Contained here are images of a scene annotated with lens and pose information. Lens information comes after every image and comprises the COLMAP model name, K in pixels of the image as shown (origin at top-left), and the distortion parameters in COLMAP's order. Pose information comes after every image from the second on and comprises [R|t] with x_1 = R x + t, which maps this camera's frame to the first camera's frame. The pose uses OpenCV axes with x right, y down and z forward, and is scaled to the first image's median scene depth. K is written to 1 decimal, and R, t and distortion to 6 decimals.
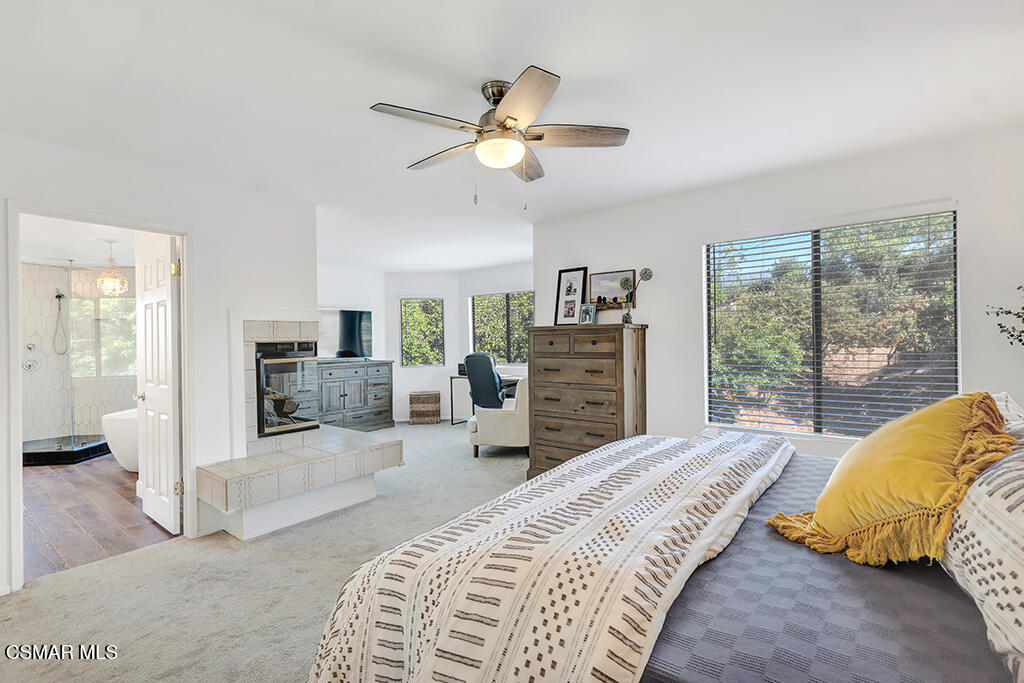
lens RADIAL K [[465.8, 0, 512.0], [0, 465.8, 341.5], [0, 0, 1]] dist [0.006912, 0.000713]
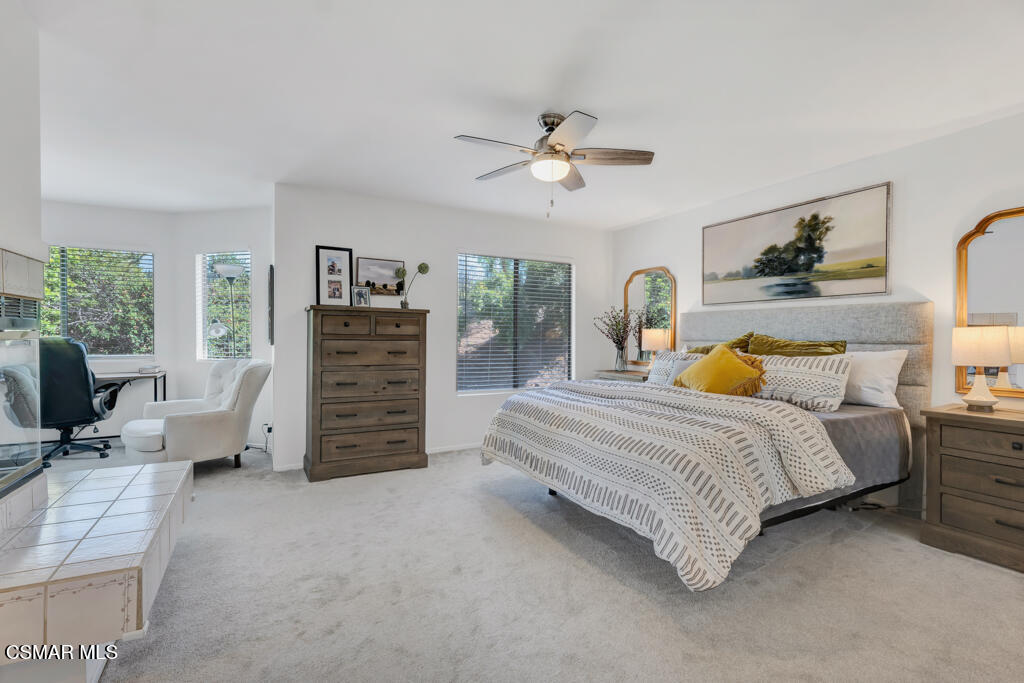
lens RADIAL K [[479.2, 0, 512.0], [0, 479.2, 341.5], [0, 0, 1]] dist [0.000697, 0.000419]
pose [[0.406968, 0.007897, 0.913408, -0.408709], [-0.016882, 0.999857, -0.001122, 0.020409], [-0.913287, -0.014964, 0.407043, 0.180539]]
